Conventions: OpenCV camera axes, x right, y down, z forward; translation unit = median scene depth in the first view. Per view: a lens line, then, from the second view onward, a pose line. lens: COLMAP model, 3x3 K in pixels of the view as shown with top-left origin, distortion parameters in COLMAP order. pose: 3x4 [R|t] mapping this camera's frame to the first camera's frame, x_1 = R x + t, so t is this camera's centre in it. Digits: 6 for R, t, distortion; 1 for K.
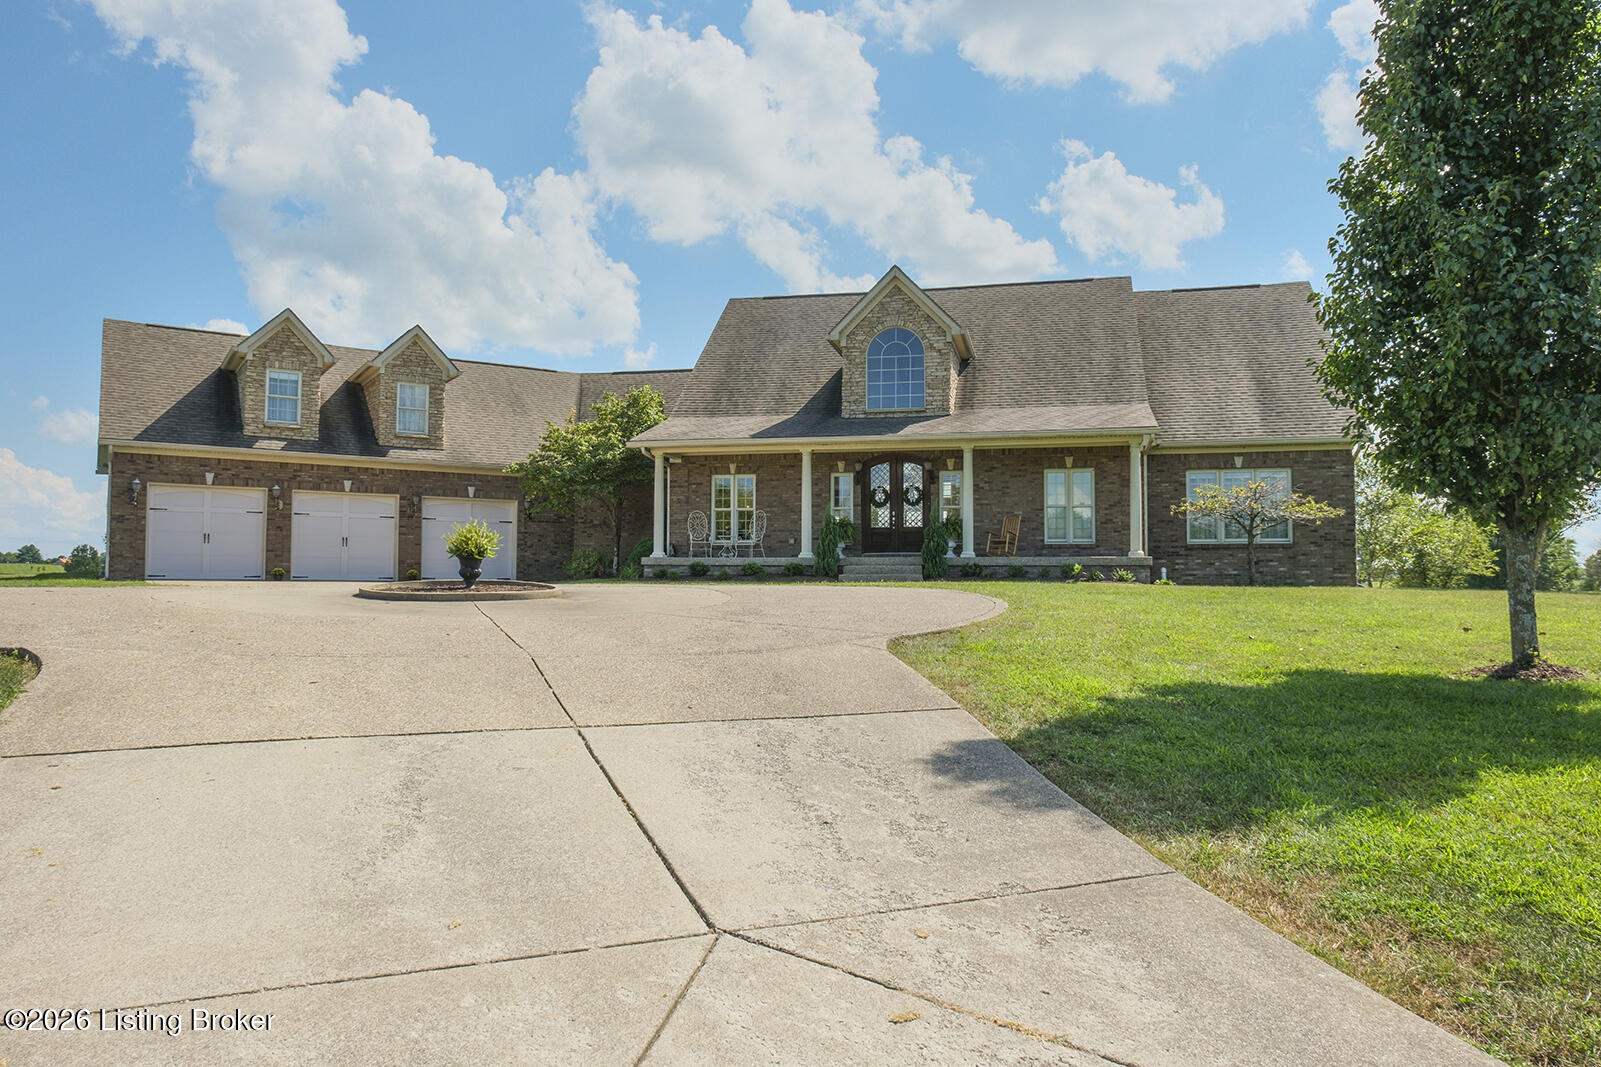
lens RADIAL K [[1117.0, 0, 801.9], [0, 1117.0, 531.2], [0, 0, 1]] dist [-0.013228, -0.004951]
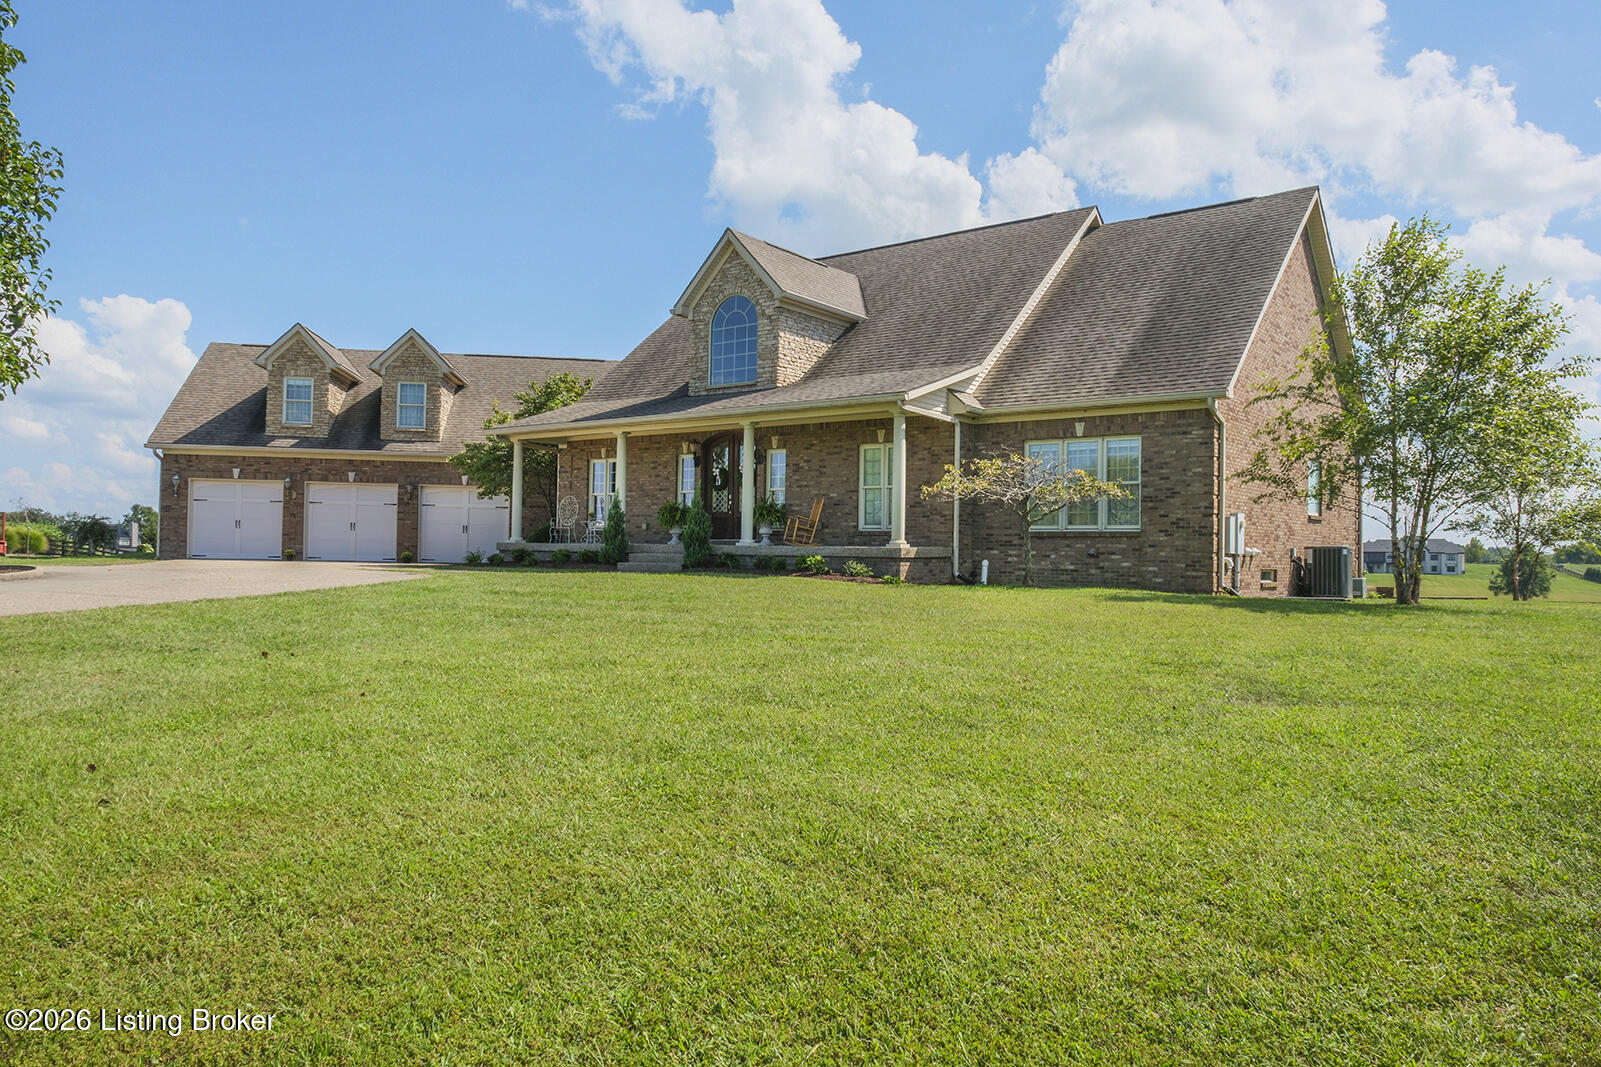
lens RADIAL K [[1117.0, 0, 802.9], [0, 1117.0, 534.2], [0, 0, 1]] dist [-0.013228, -0.004951]
pose [[0.909722, 0.003569, -0.415202, 0.485682], [0.006146, 0.999738, 0.022060, -0.005146], [0.415172, -0.022620, 0.909462, 0.170074]]
